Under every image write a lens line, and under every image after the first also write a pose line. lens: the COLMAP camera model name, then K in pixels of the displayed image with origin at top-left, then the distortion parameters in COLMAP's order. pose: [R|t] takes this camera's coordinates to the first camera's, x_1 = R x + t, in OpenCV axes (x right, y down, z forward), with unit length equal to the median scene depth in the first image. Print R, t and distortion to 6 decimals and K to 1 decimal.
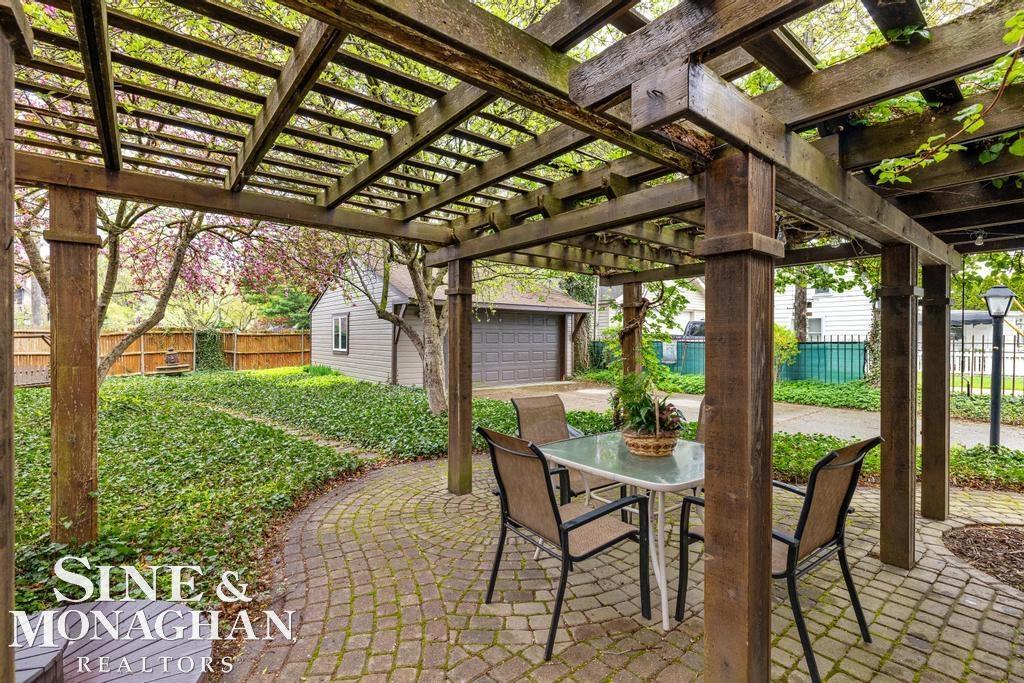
lens RADIAL K [[457.5, 0, 512.1], [0, 457.5, 339.9], [0, 0, 1]] dist [-0.001537, -0.000036]
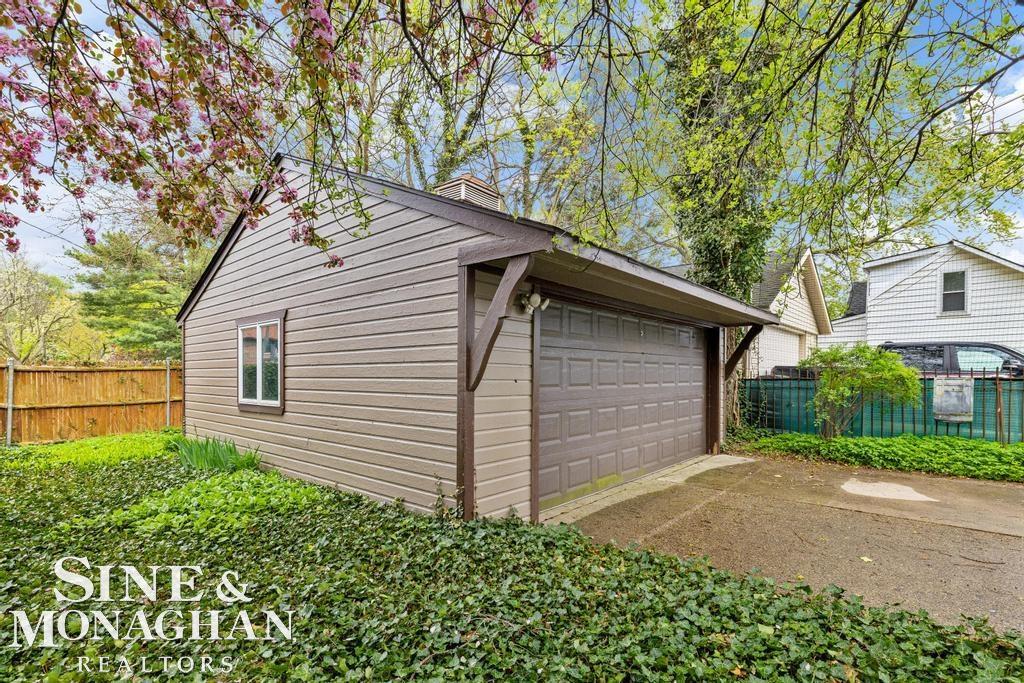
lens RADIAL K [[486.8, 0, 522.3], [0, 486.8, 375.8], [0, 0, 1]] dist [0.003466, 0.000250]
pose [[0.982825, -0.003664, 0.184504, -0.207868], [0.004106, 0.999990, -0.002012, -0.000245], [-0.184494, 0.002735, 0.982830, 0.484014]]
